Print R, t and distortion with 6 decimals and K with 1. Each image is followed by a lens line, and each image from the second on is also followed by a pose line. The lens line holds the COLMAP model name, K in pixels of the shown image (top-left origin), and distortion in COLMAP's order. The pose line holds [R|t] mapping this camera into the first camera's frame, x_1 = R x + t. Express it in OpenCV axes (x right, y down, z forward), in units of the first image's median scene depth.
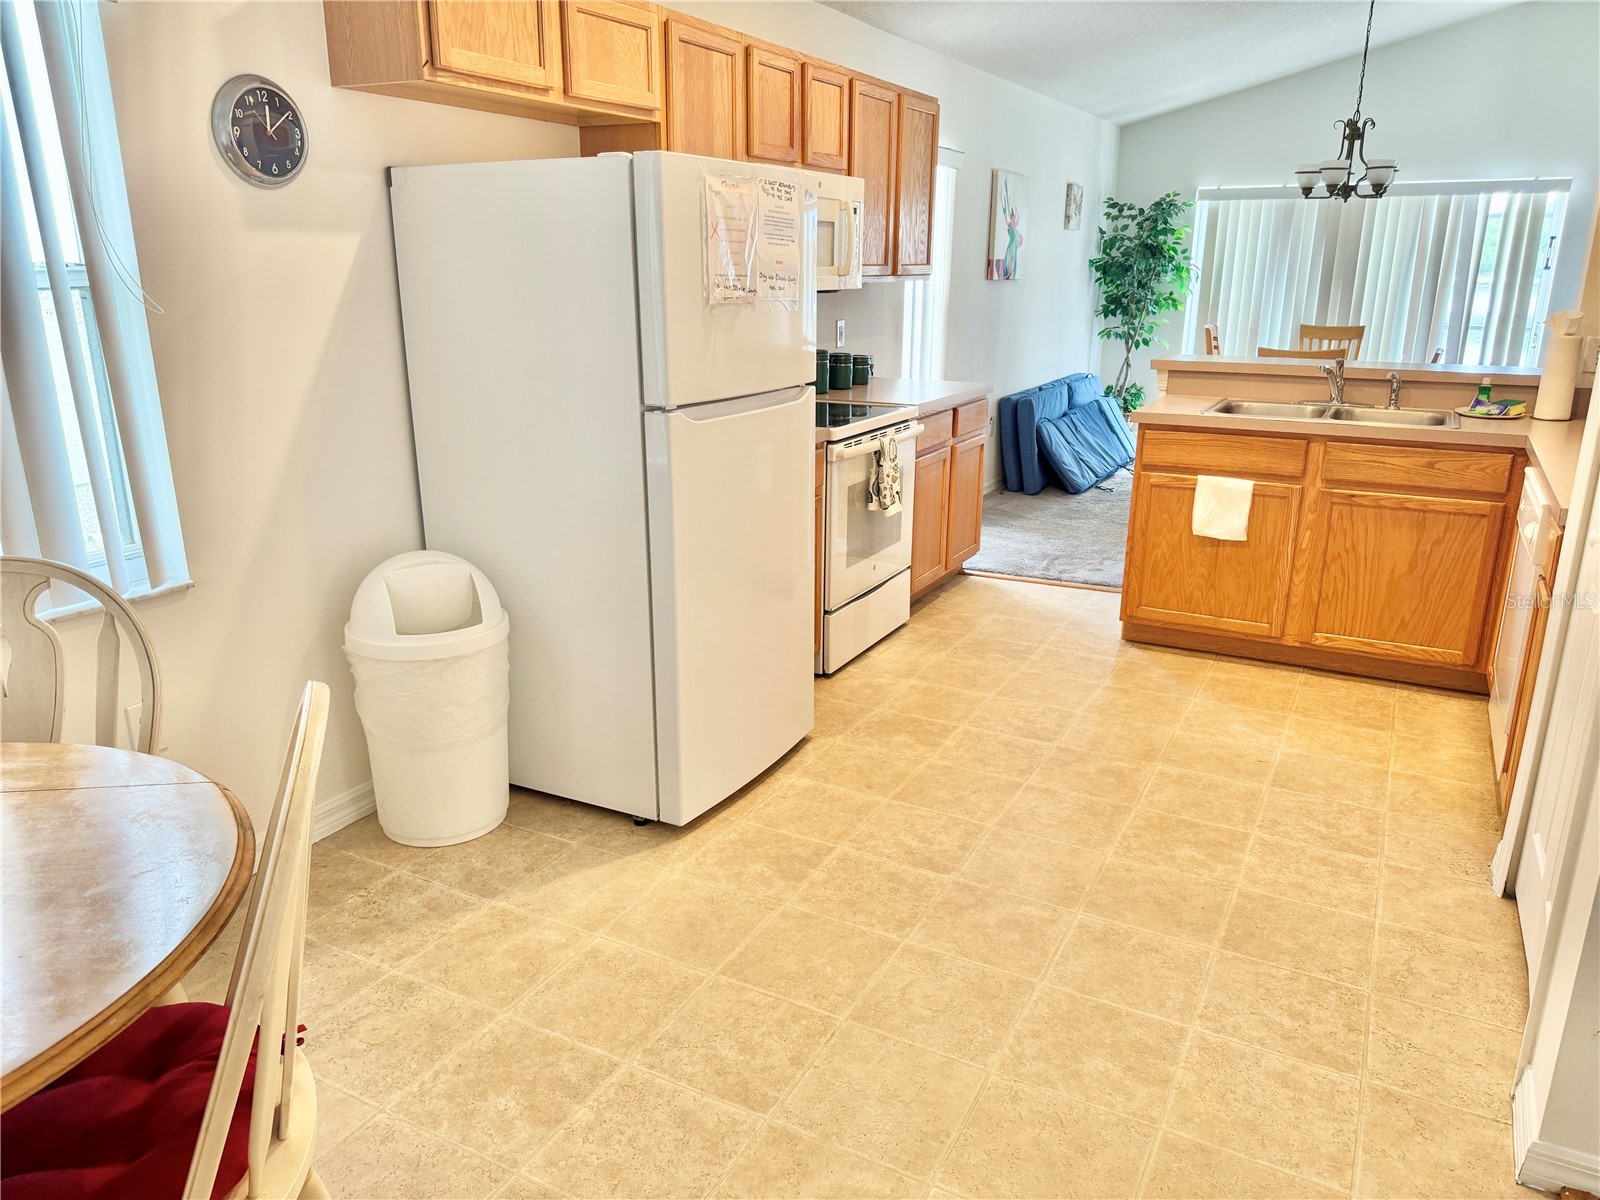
lens RADIAL K [[1147.1, 0, 799.7], [0, 1147.1, 680.4], [0, 0, 1]] dist [0.099860, -0.182705]
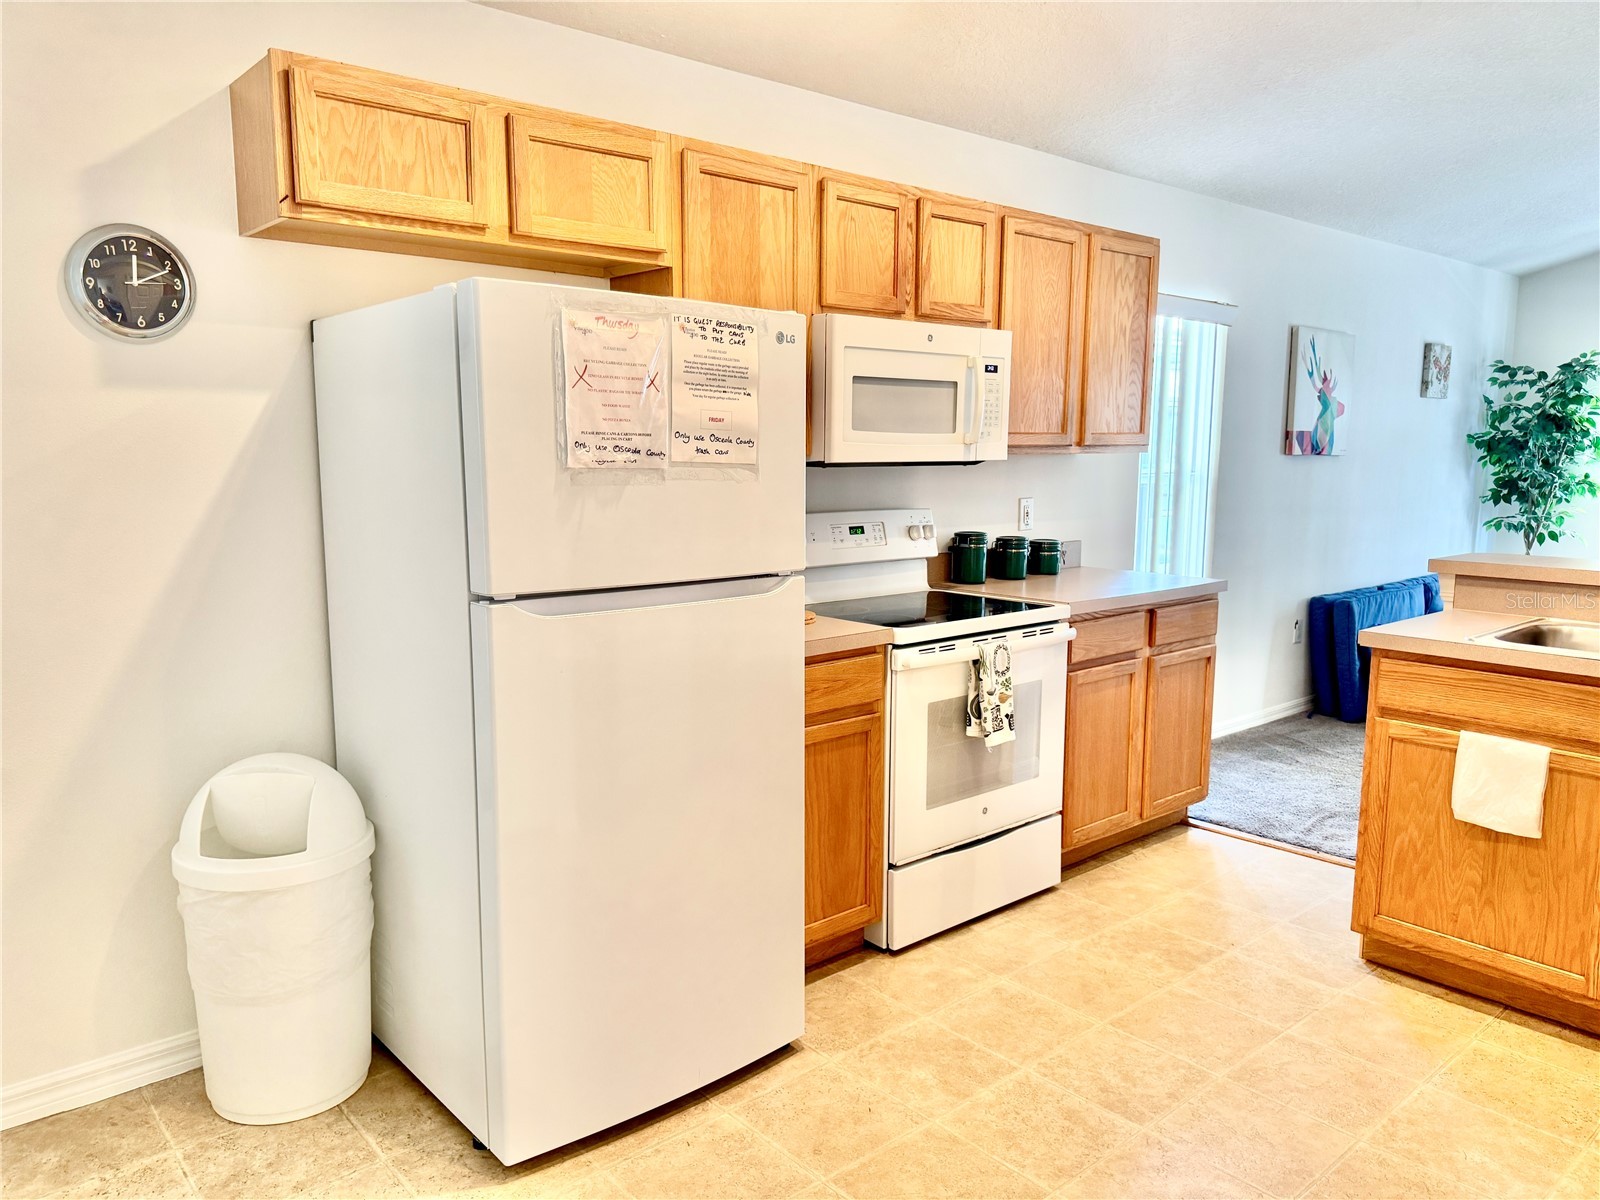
lens RADIAL K [[1150.7, 0, 858.6], [0, 1150.7, 636.4], [0, 0, 1]] dist [0.092547, -0.180742]
pose [[0.932726, 0.059089, -0.355712, 0.252883], [-0.123568, 0.979128, -0.161366, -0.079019], [0.338752, 0.194465, 0.920560, 0.258547]]
